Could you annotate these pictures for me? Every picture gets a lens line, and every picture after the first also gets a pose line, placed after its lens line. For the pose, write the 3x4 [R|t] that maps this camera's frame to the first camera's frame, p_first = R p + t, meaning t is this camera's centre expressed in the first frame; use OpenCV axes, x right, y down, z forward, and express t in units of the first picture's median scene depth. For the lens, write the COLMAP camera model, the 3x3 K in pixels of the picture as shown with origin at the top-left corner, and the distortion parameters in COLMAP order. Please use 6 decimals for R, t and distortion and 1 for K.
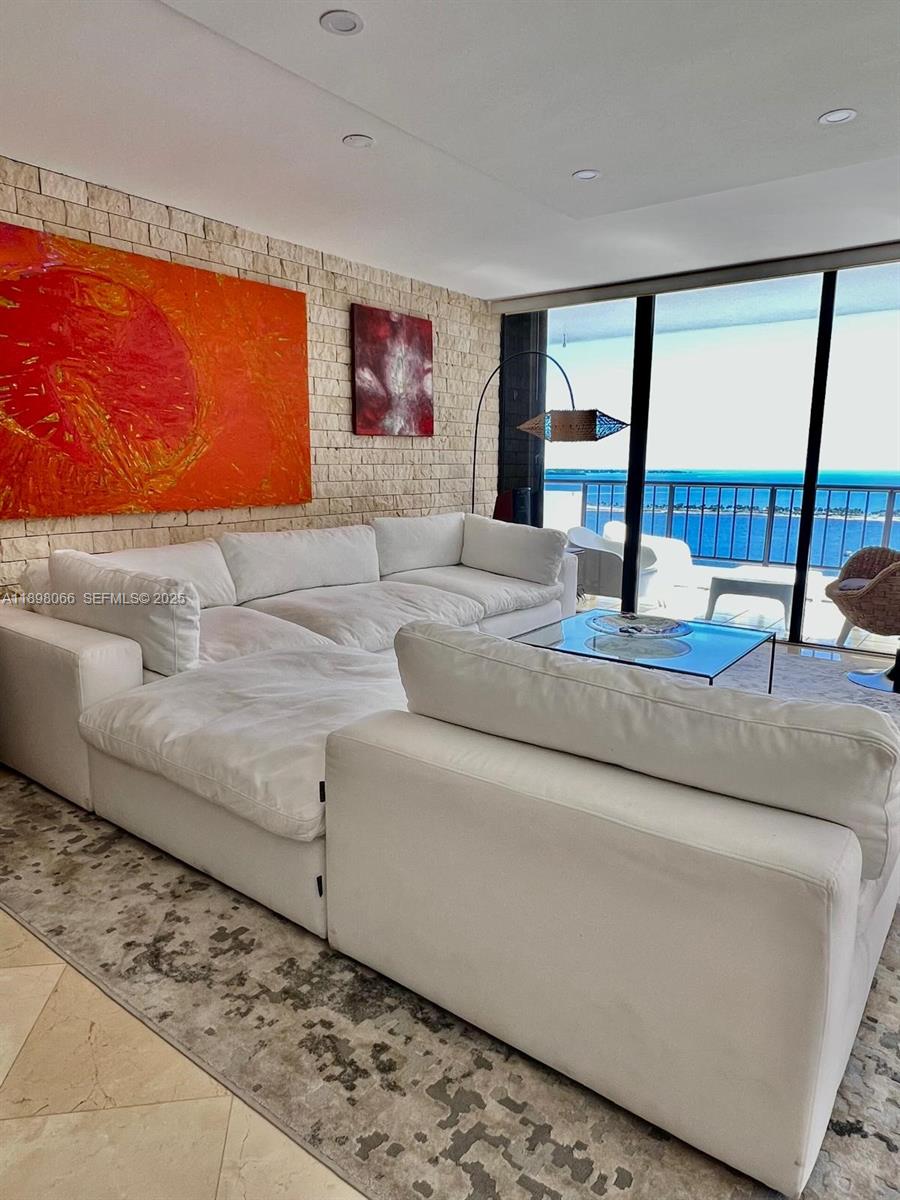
lens RADIAL K [[587.0, 0, 457.3], [0, 587.0, 585.7], [0, 0, 1]] dist [-0.000576, 0.000049]
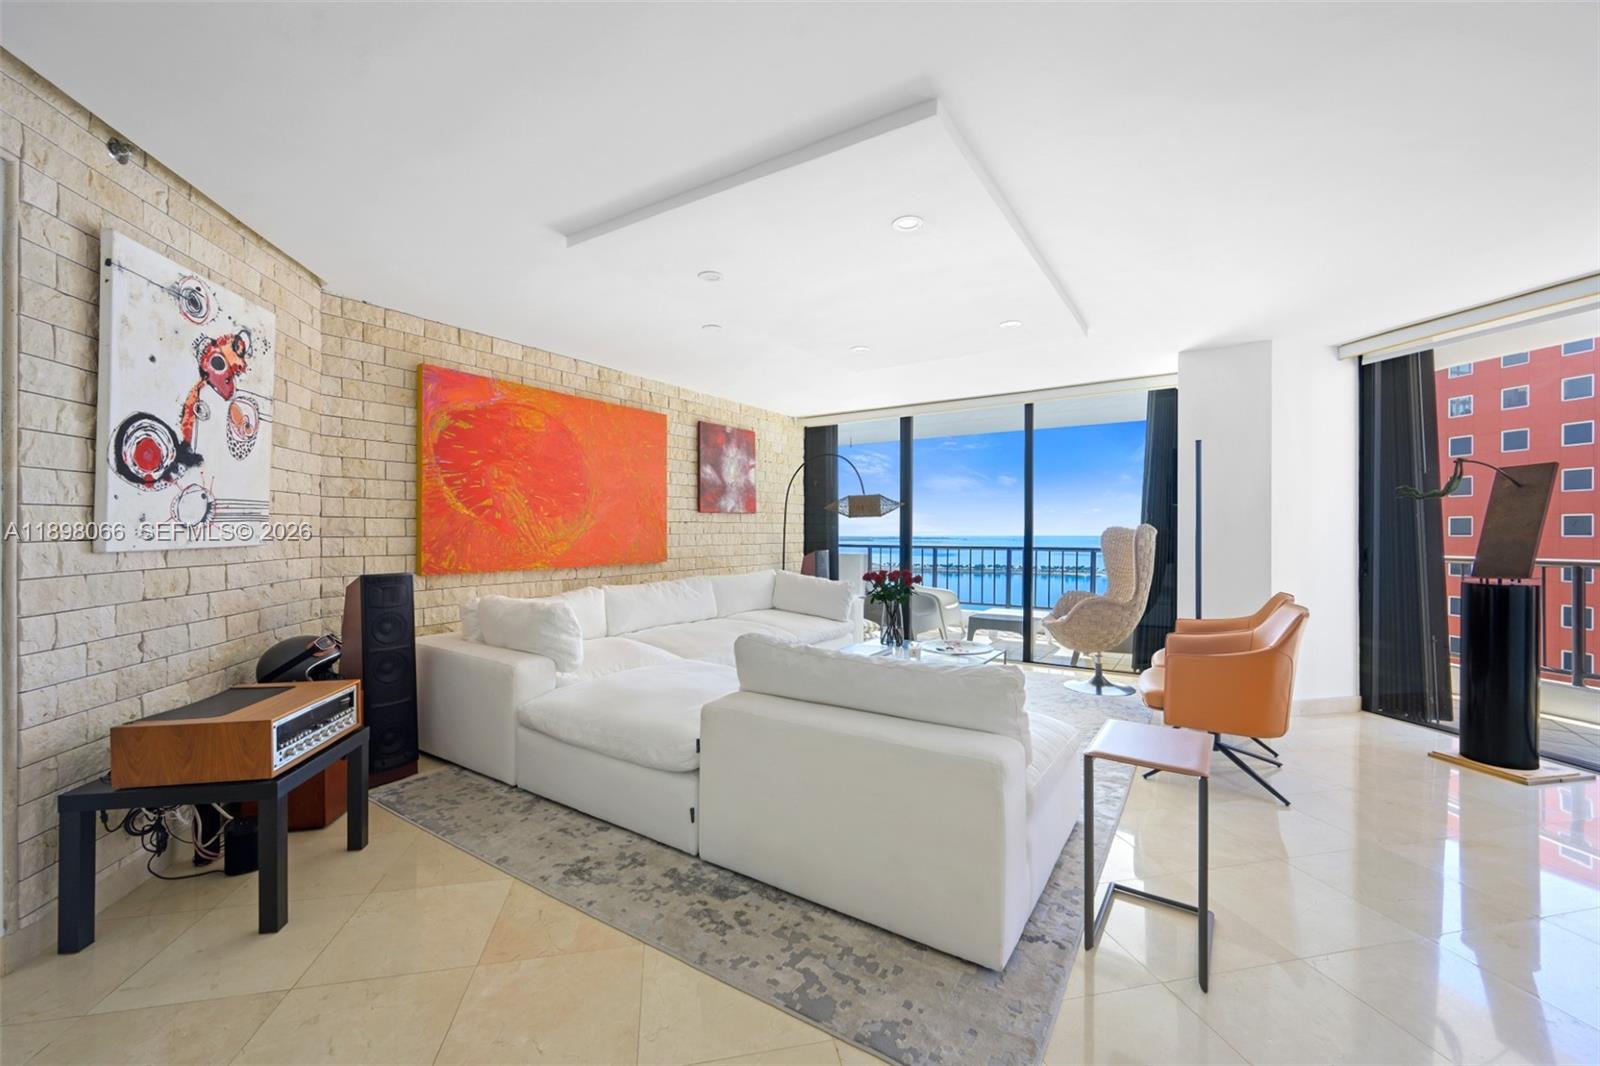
lens RADIAL K [[622.1, 0, 813.6], [0, 622.1, 532.6], [0, 0, 1]] dist [-0.001428, -0.000105]
pose [[0.995249, -0.002139, 0.097334, -0.059459], [0.021538, 0.979826, -0.198690, 0.091915], [-0.094945, 0.199842, 0.975217, -0.480690]]
